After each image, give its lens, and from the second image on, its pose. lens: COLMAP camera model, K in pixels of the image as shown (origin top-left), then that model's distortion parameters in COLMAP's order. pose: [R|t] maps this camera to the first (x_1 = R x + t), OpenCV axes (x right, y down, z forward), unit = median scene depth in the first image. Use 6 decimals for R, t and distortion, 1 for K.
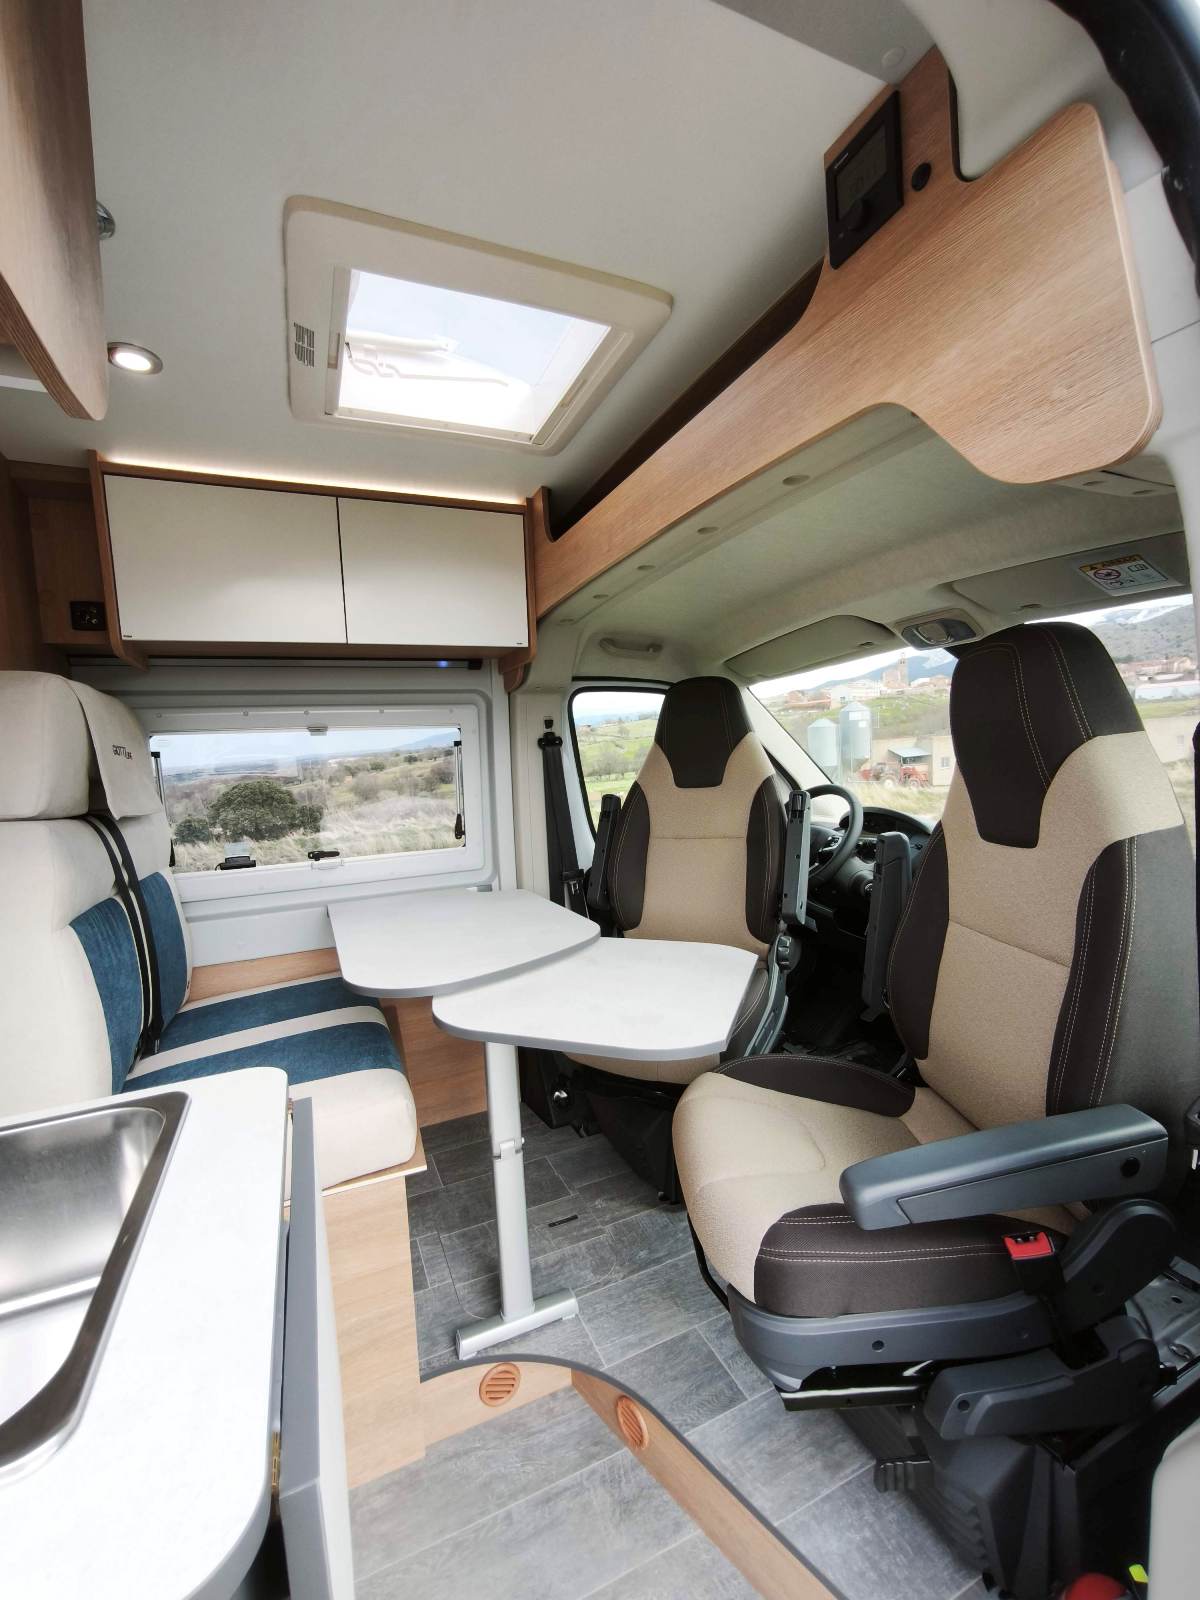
lens RADIAL K [[677.4, 0, 599.1], [0, 677.4, 804.3], [0, 0, 1]] dist [-0.000010, -0.000512]
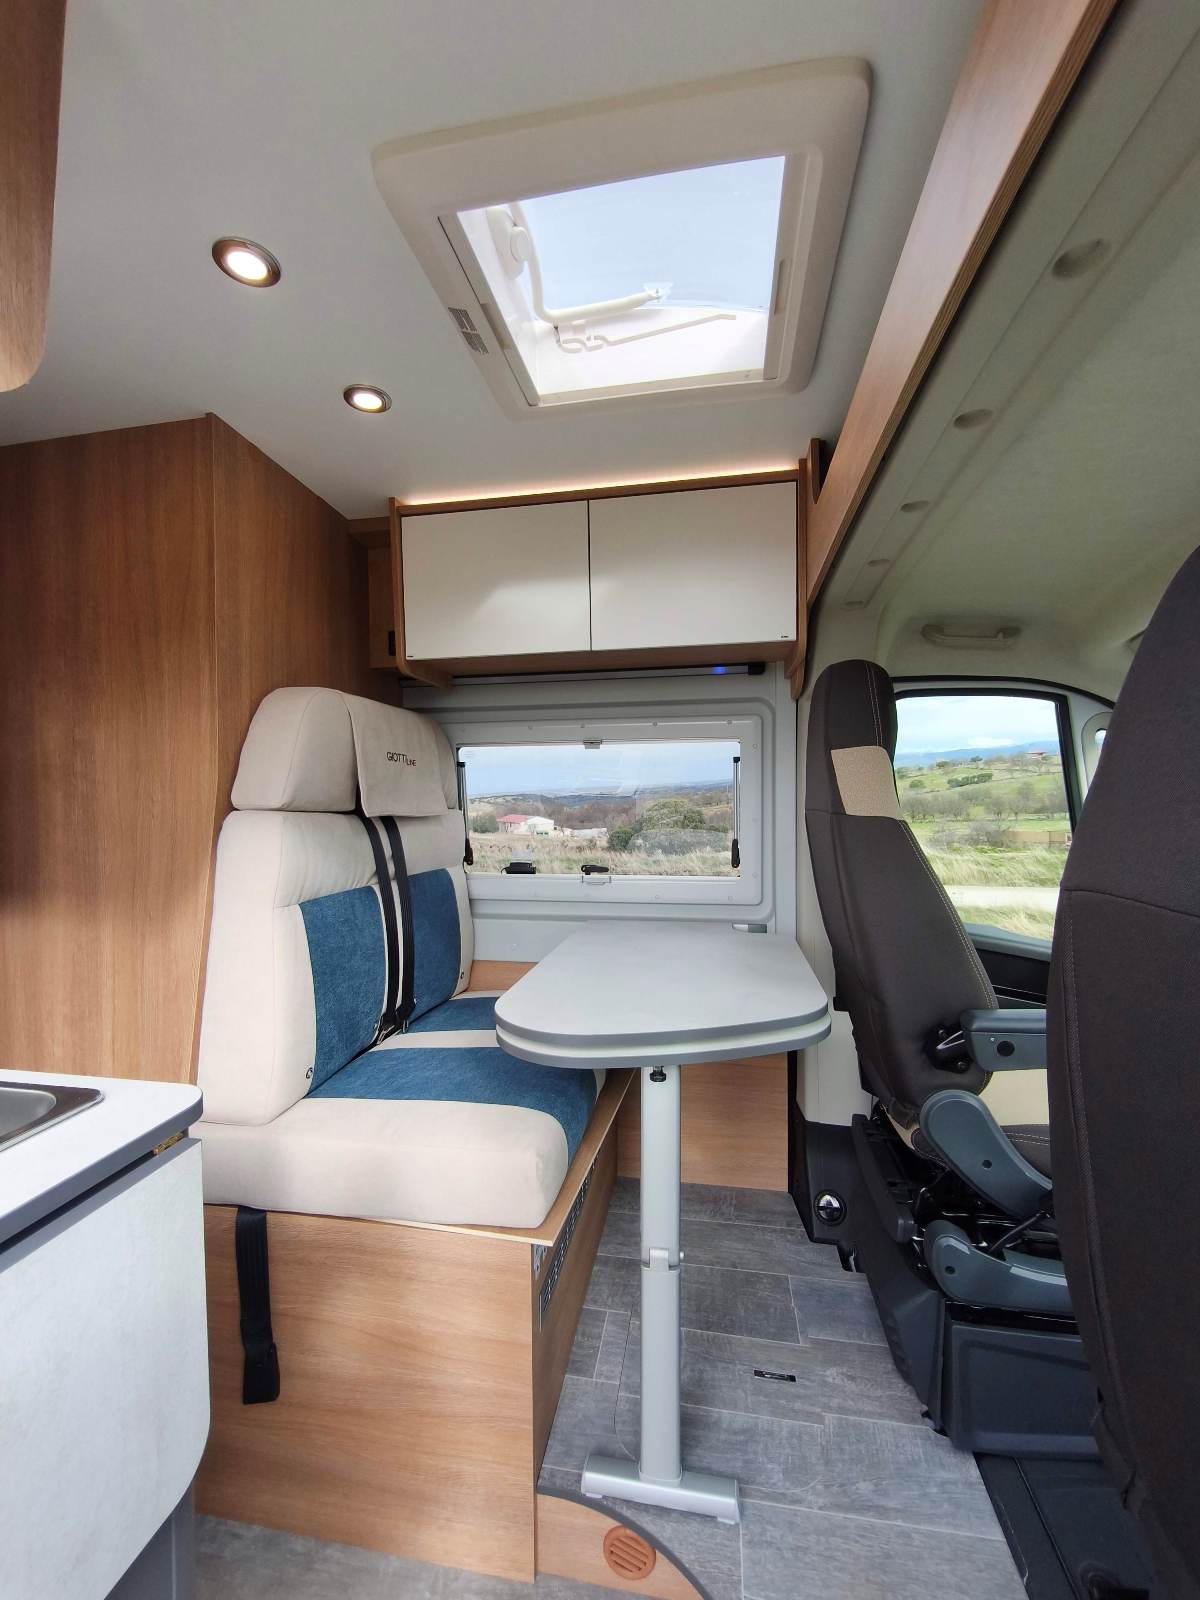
lens RADIAL K [[677.4, 0, 599.1], [0, 677.4, 804.3], [0, 0, 1]] dist [-0.000010, -0.000512]
pose [[0.829466, 0.048924, -0.556411, 0.186614], [-0.070609, 0.997349, -0.017565, -0.004229], [0.554077, 0.053858, 0.830722, 0.227576]]
